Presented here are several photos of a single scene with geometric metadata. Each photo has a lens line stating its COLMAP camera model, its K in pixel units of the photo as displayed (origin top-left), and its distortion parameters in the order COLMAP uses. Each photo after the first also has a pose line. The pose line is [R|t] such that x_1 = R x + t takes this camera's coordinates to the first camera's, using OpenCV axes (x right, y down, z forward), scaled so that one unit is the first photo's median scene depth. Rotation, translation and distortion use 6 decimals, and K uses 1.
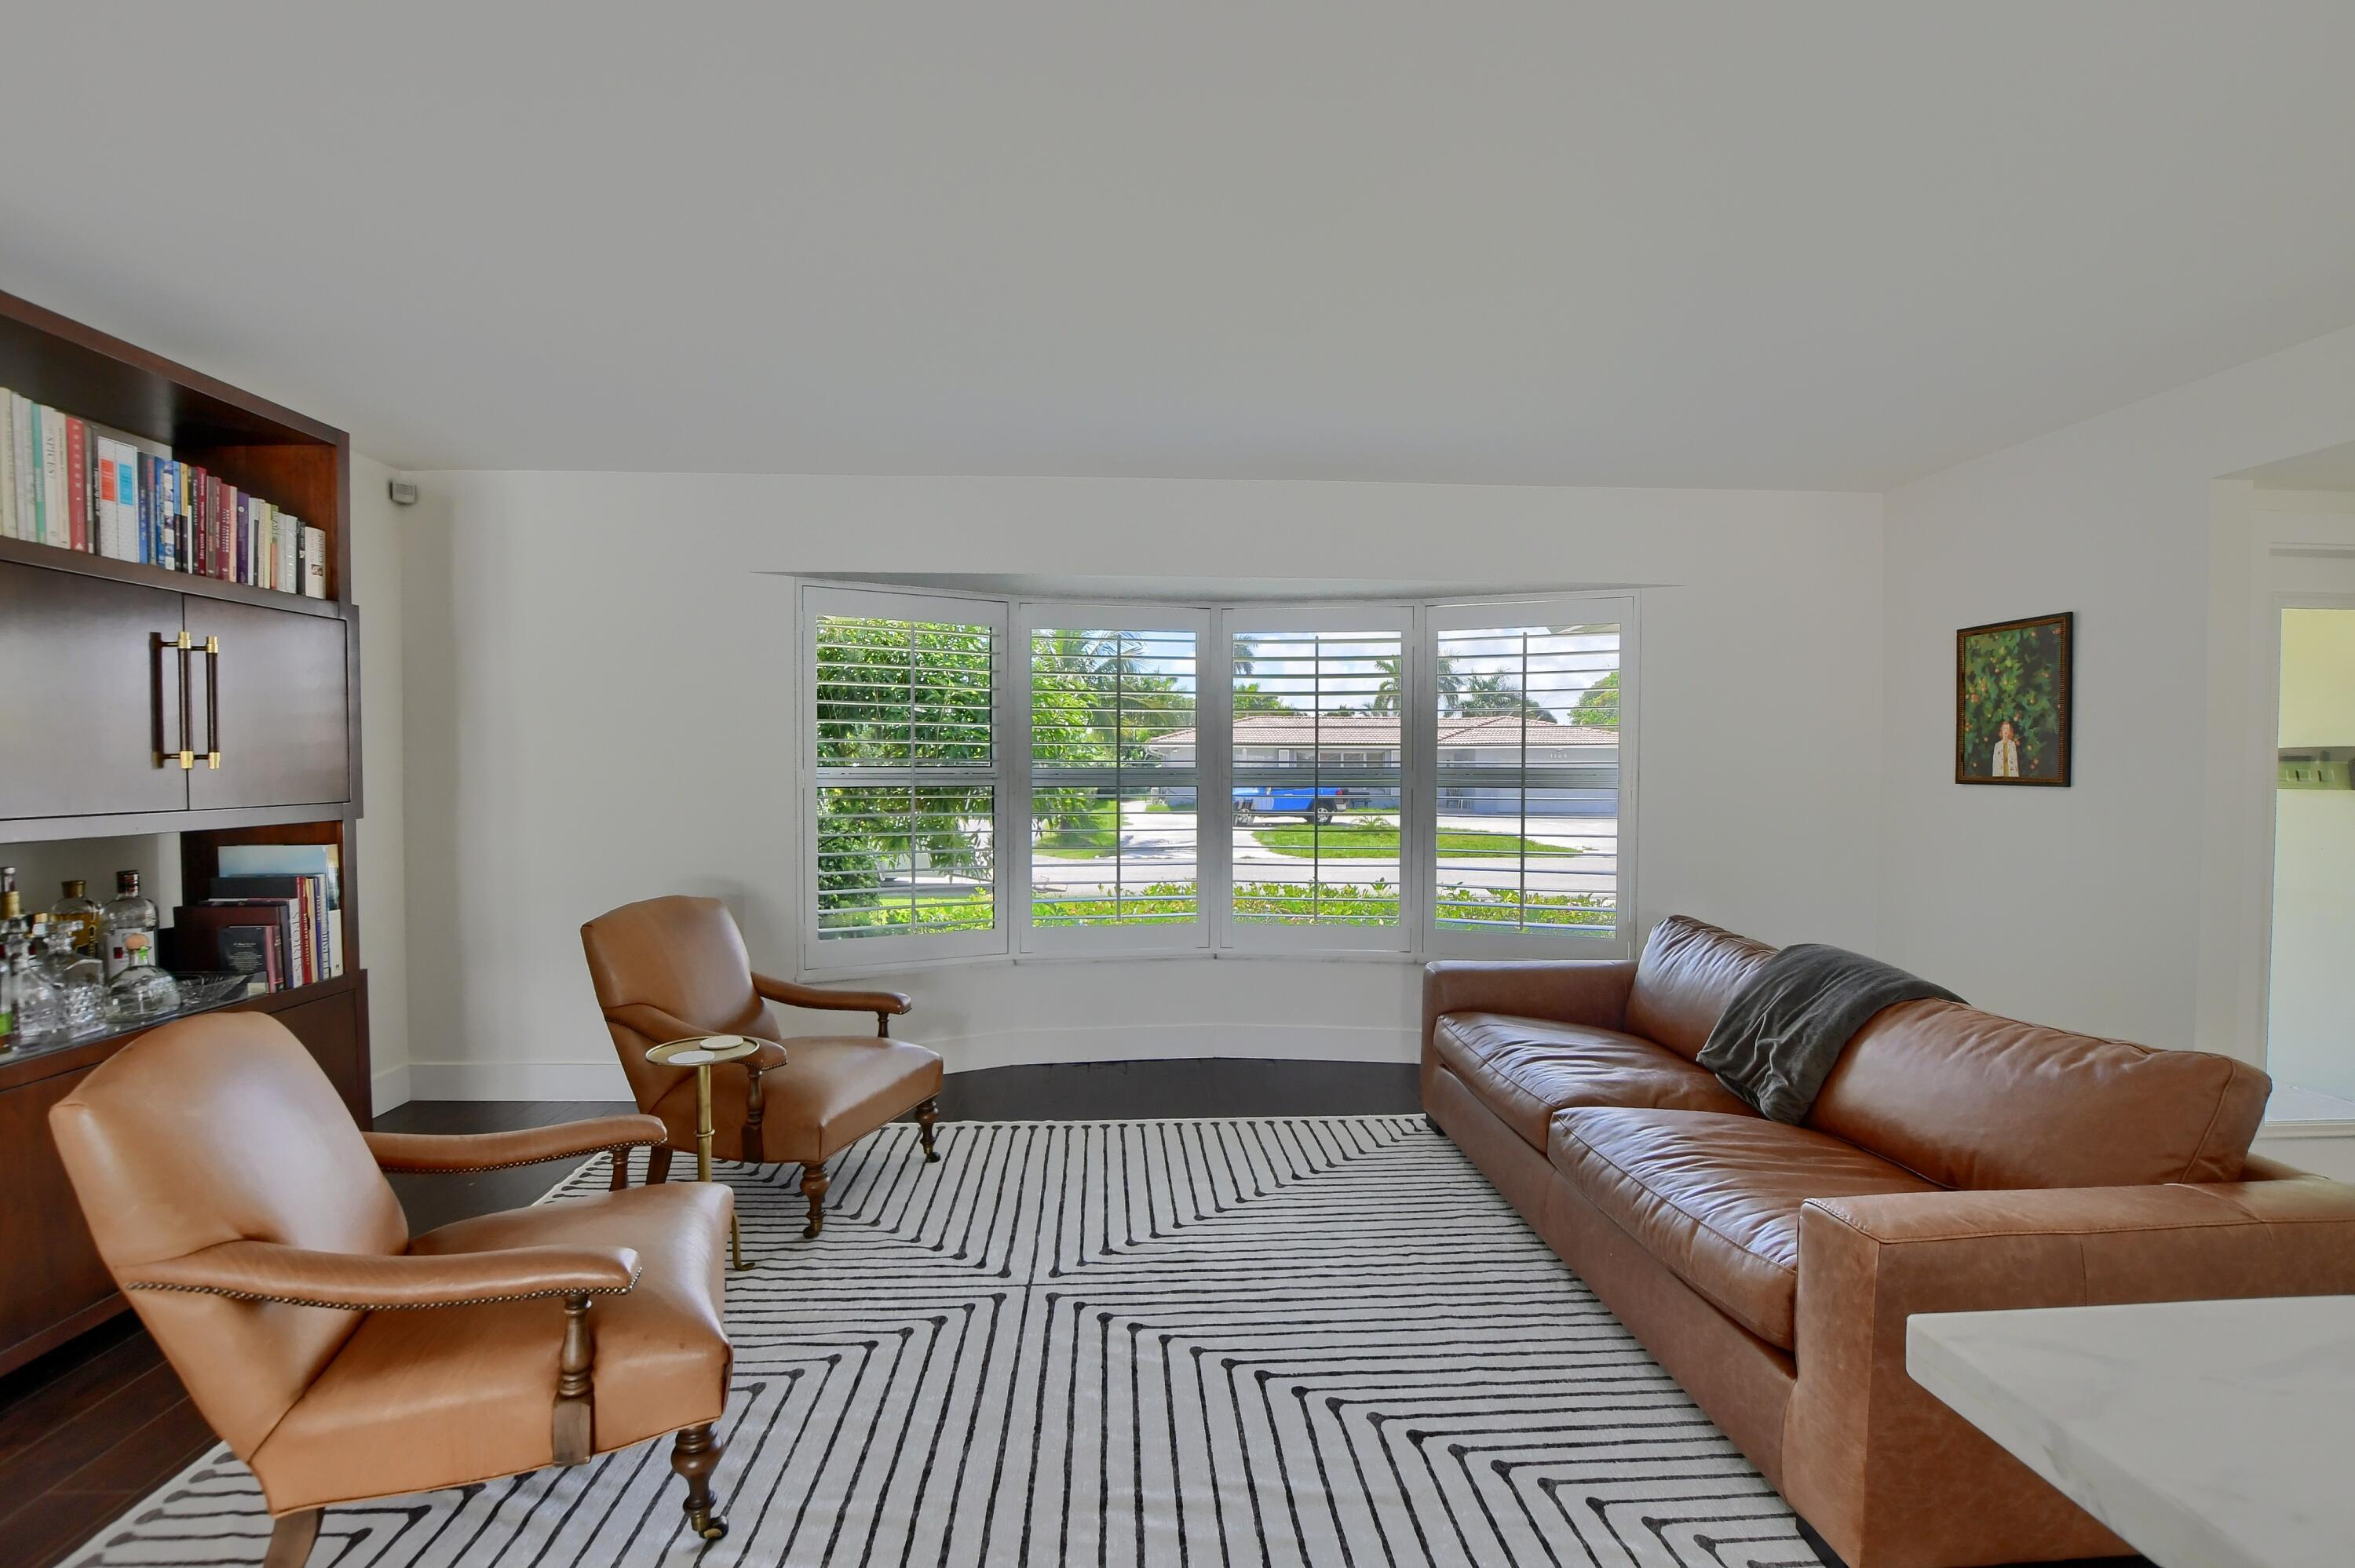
lens RADIAL K [[1036.9, 0, 1171.2], [0, 1036.9, 790.2], [0, 0, 1]] dist [-0.034209, 0.005827]
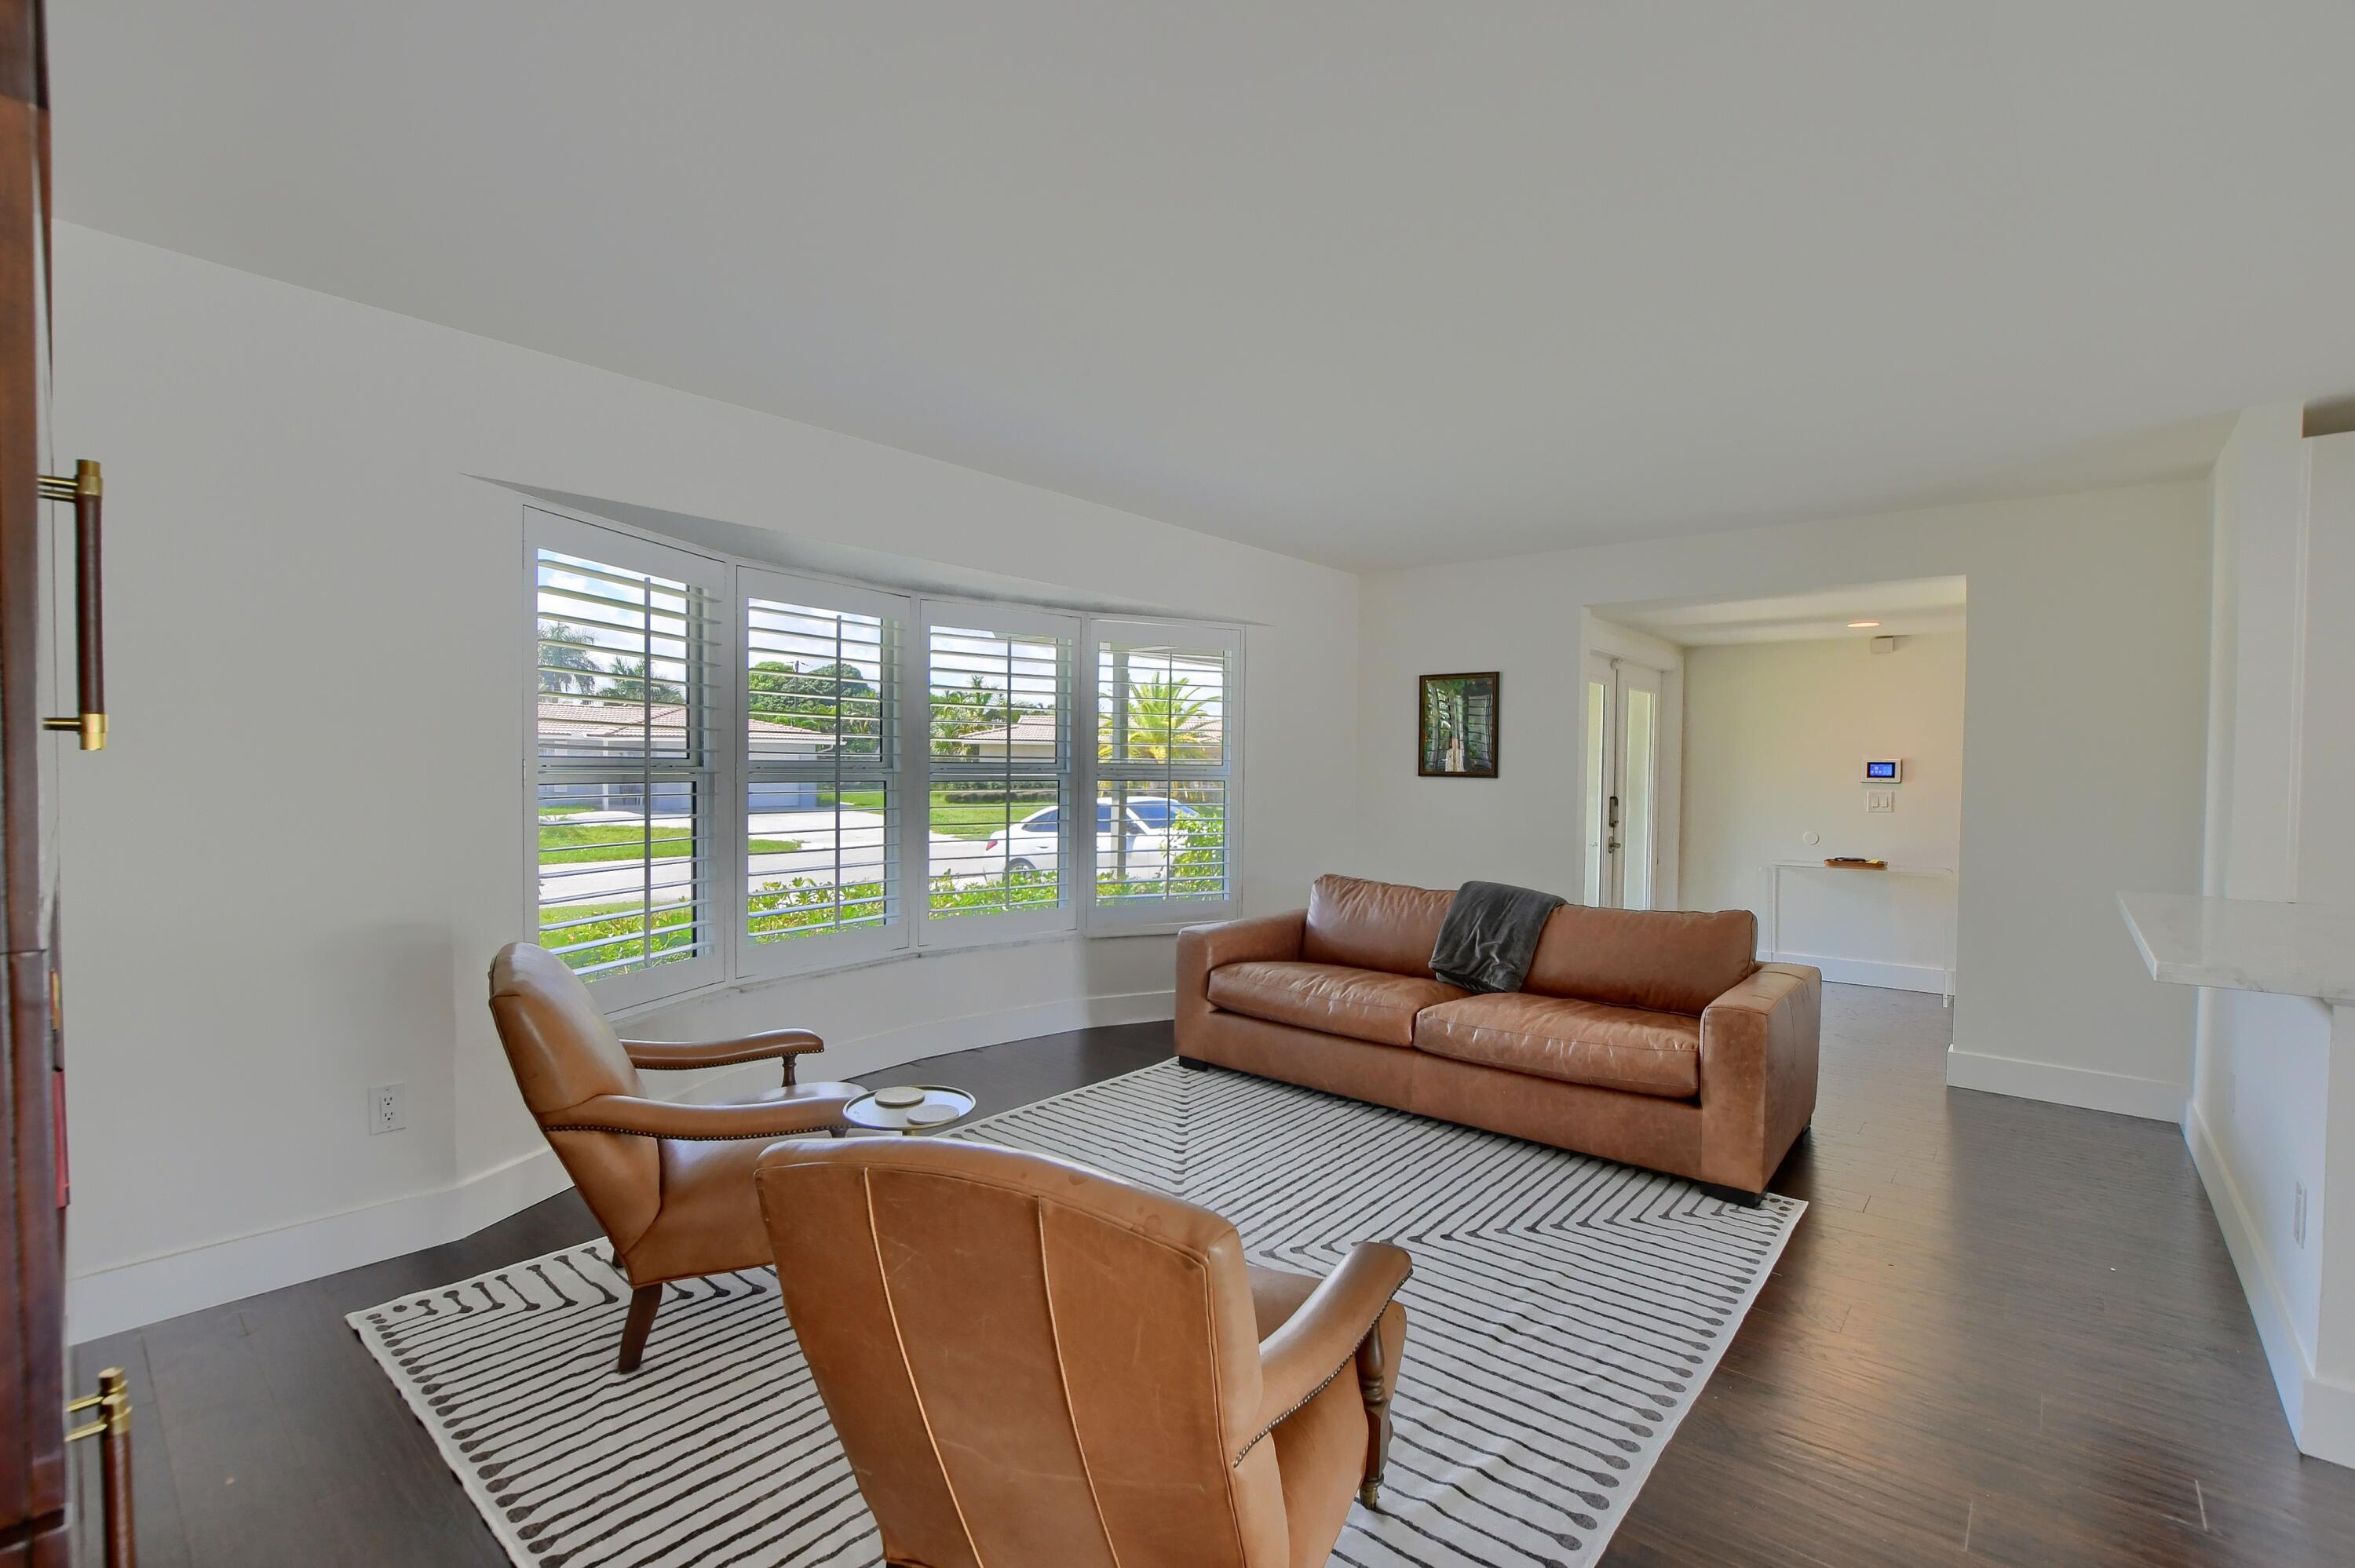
lens RADIAL K [[1036.9, 0, 1171.2], [0, 1036.9, 790.2], [0, 0, 1]] dist [-0.034209, 0.005827]
pose [[0.692457, -0.011298, 0.721371, -0.660371], [0.007463, 0.999936, 0.008497, -0.001347], [-0.721421, -0.000500, 0.692497, 0.210437]]
